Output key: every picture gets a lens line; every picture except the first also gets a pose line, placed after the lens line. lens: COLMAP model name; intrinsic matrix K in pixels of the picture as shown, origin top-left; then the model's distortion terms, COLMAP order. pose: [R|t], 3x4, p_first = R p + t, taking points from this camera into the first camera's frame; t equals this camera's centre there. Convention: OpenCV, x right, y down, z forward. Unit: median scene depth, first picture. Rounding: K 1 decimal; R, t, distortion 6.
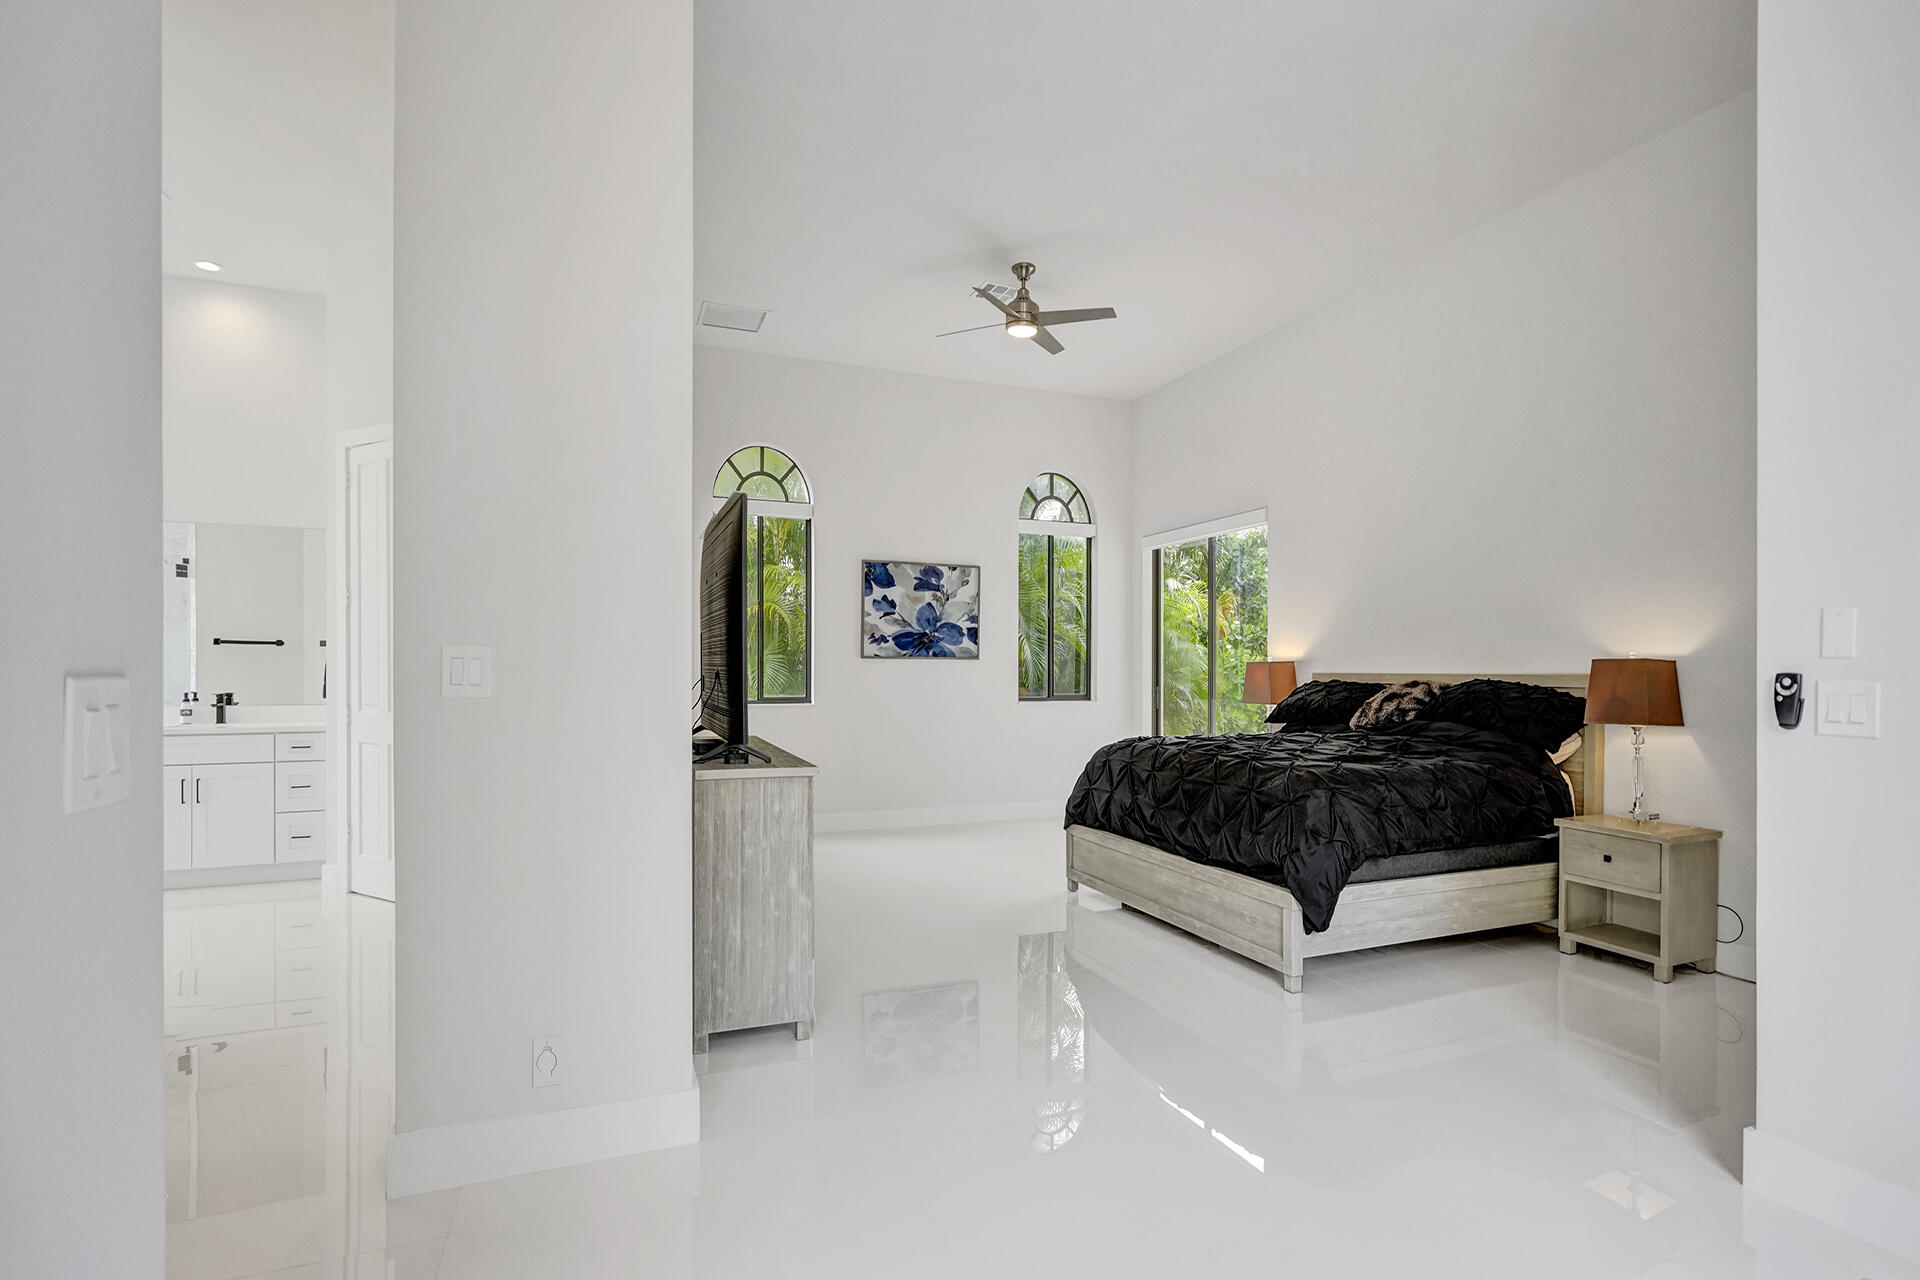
lens RADIAL K [[890.4, 0, 956.6], [0, 890.4, 669.6], [0, 0, 1]] dist [-0.002297, -0.000486]
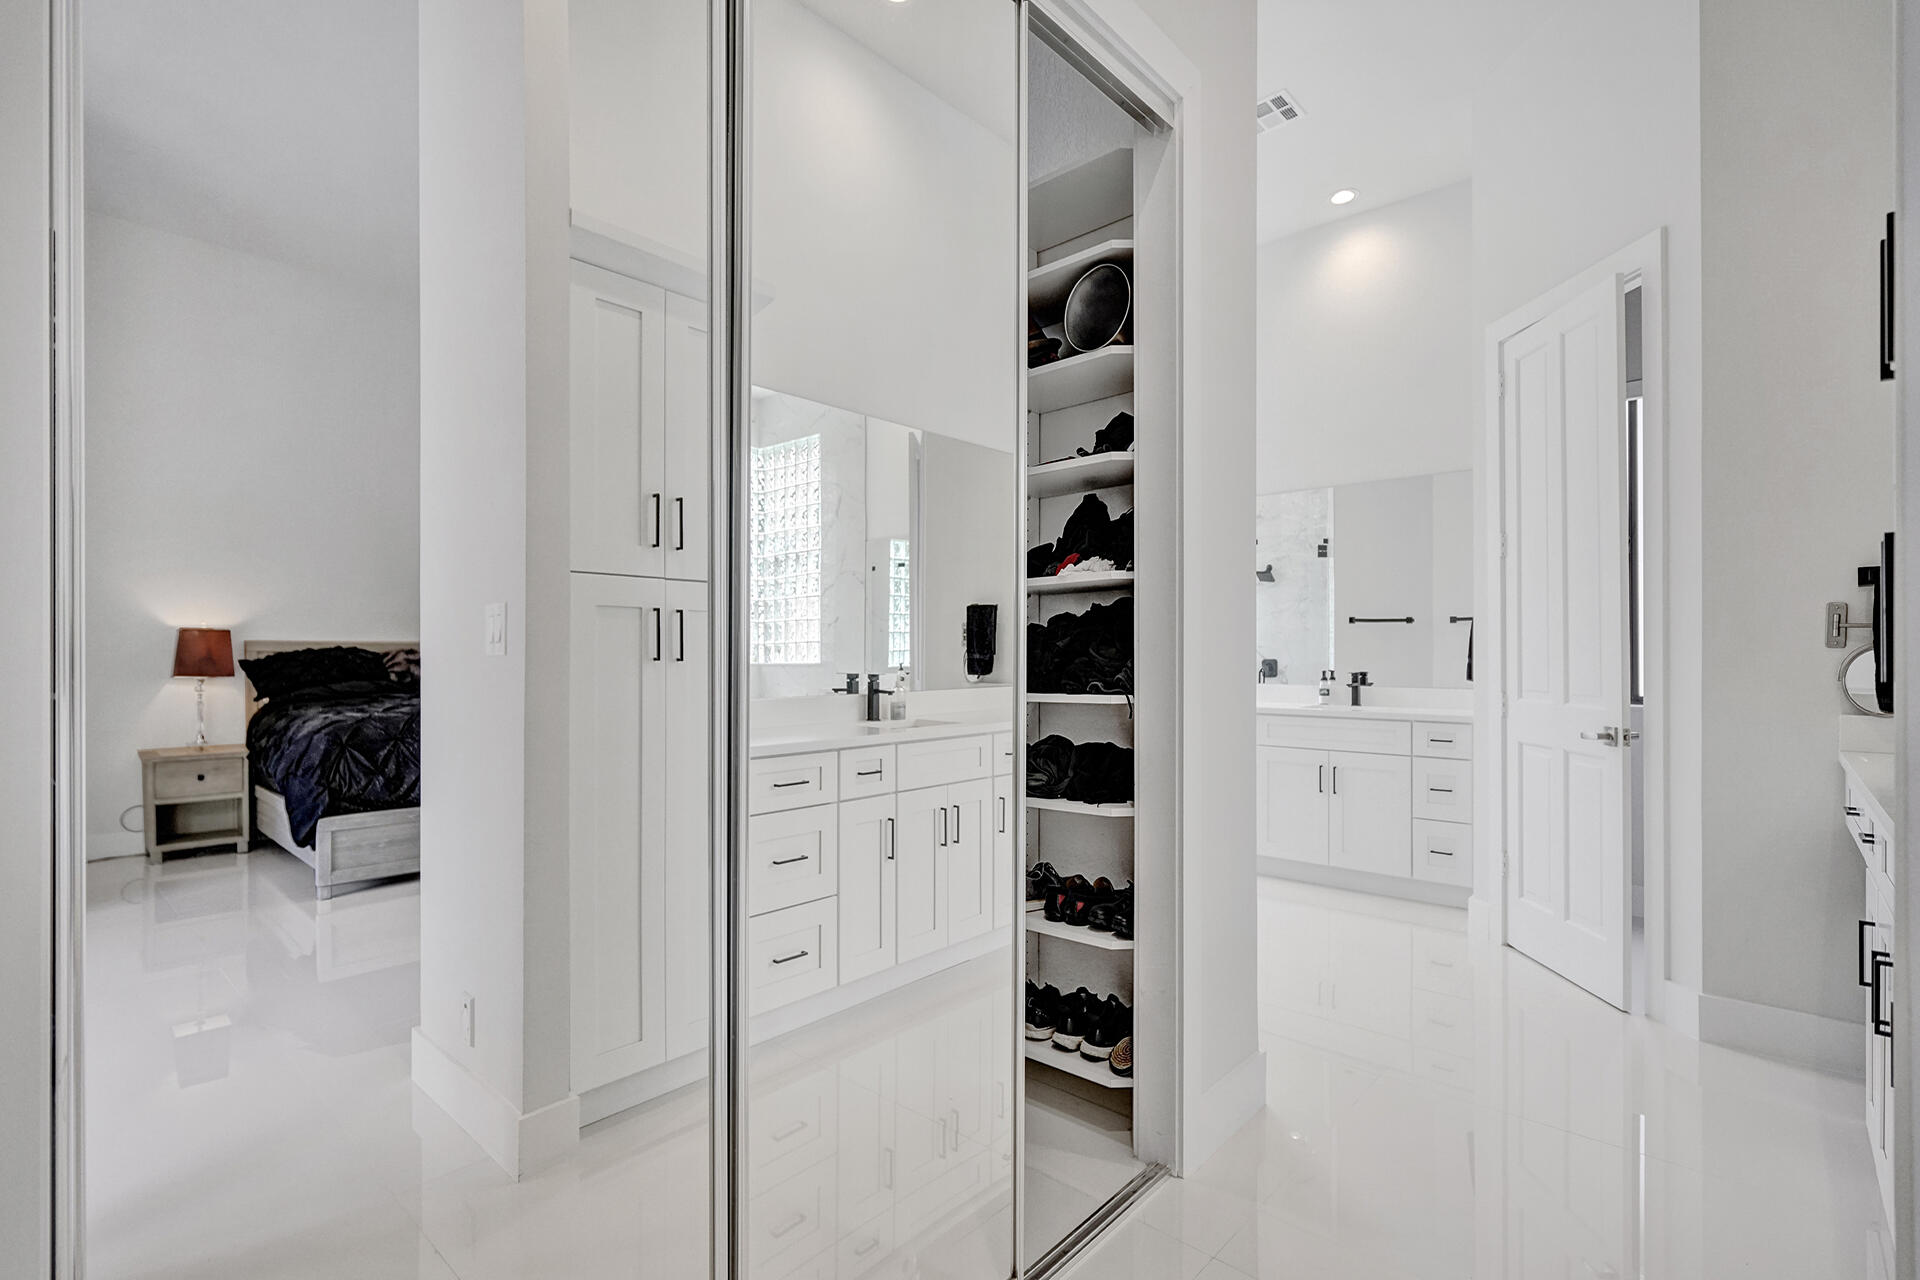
lens RADIAL K [[864.9, 0, 962.7], [0, 864.9, 658.1], [0, 0, 1]] dist [-0.003433, 0.001098]
pose [[0.438746, 0.000533, -0.898611, -0.196796], [0.000906, 0.999999, 0.001035, 0.010280], [0.898611, -0.001268, 0.438745, 0.235173]]
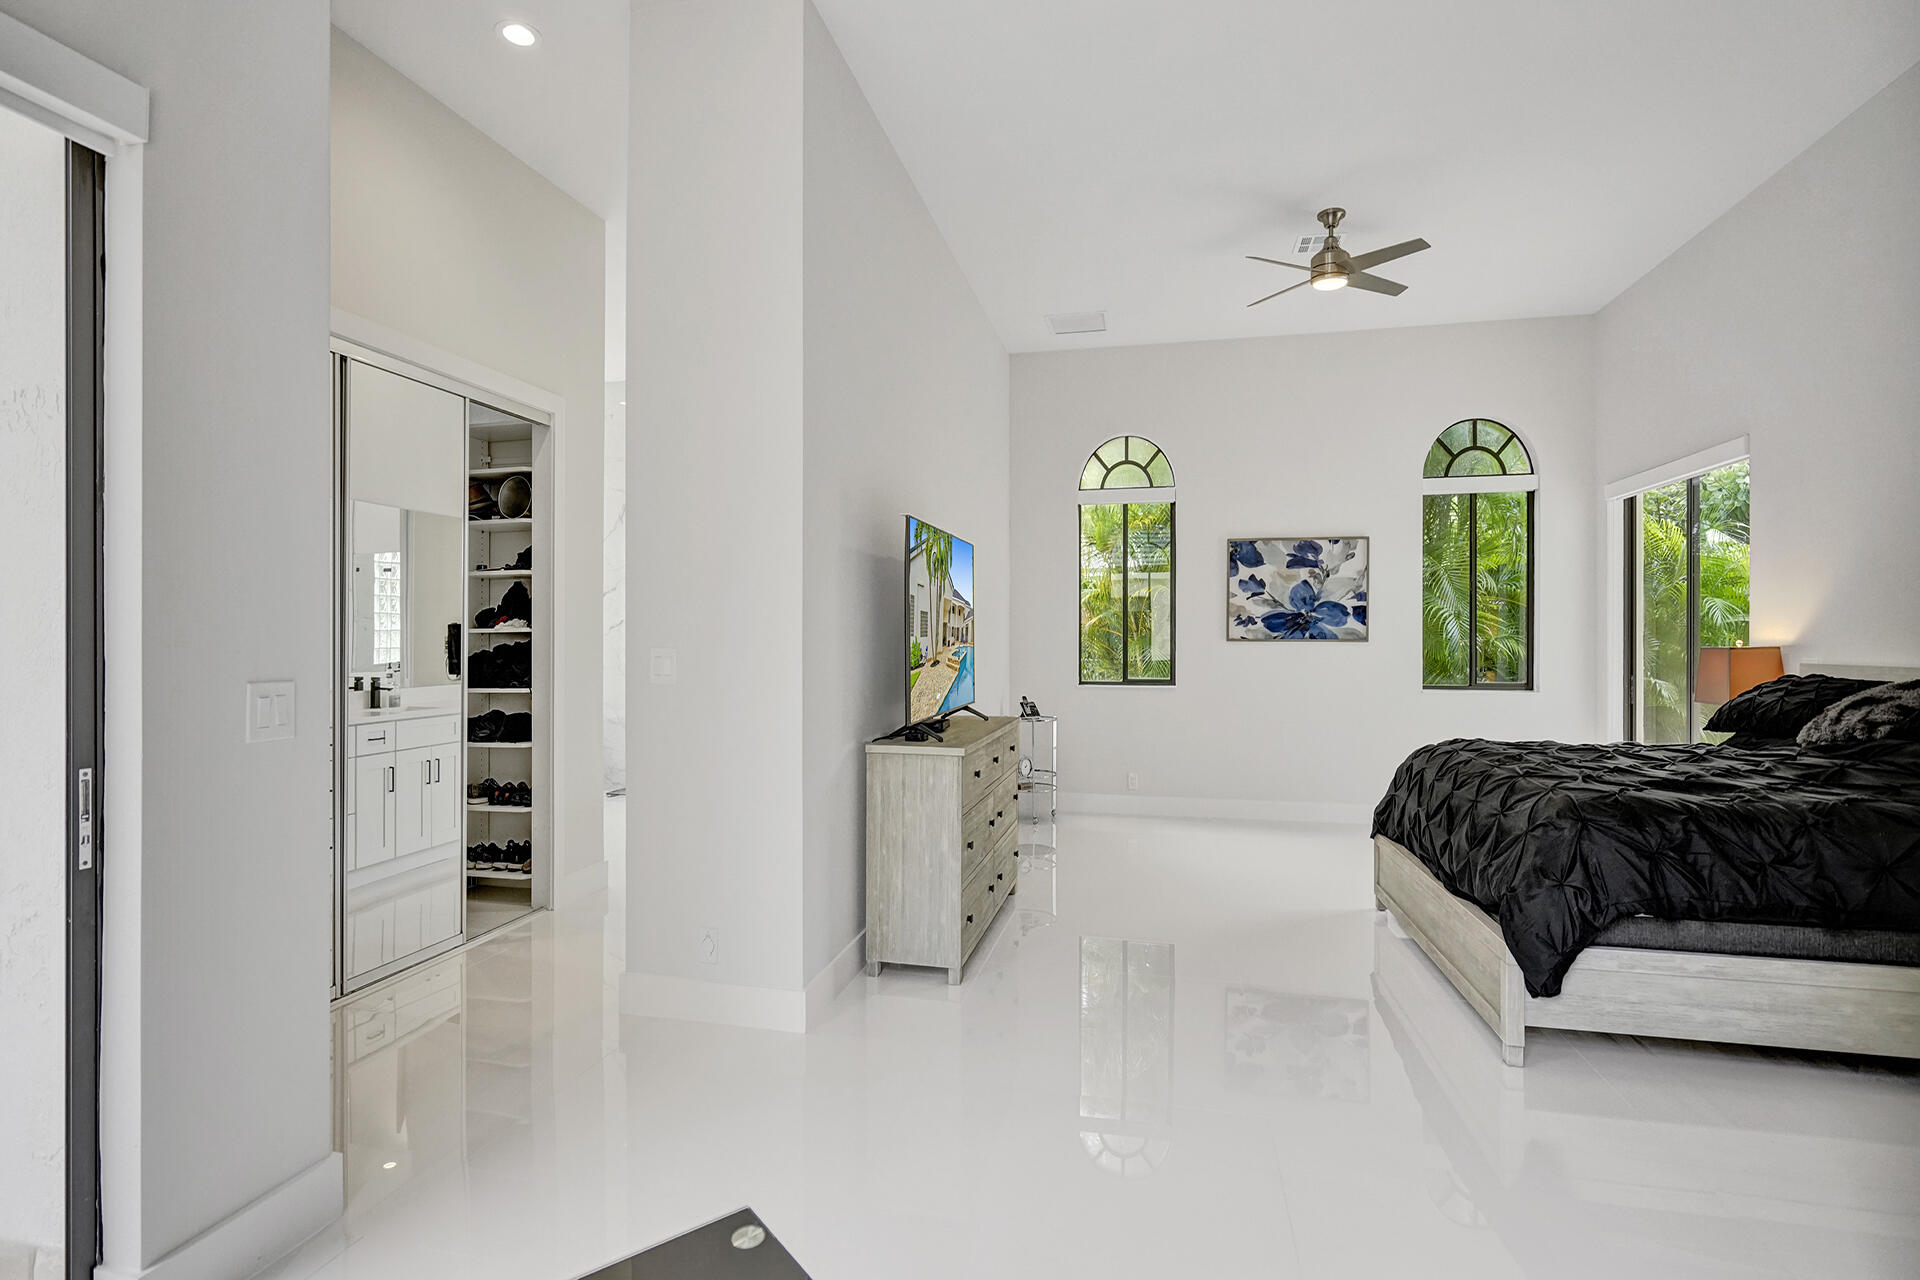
lens RADIAL K [[914.9, 0, 961.7], [0, 914.9, 645.1], [0, 0, 1]] dist [-0.017800, 0.001636]
pose [[0.816613, 0.002019, -0.577182, 0.278458], [0.000470, 0.999991, 0.004163, -0.014926], [0.577185, -0.003671, 0.816605, 0.023896]]
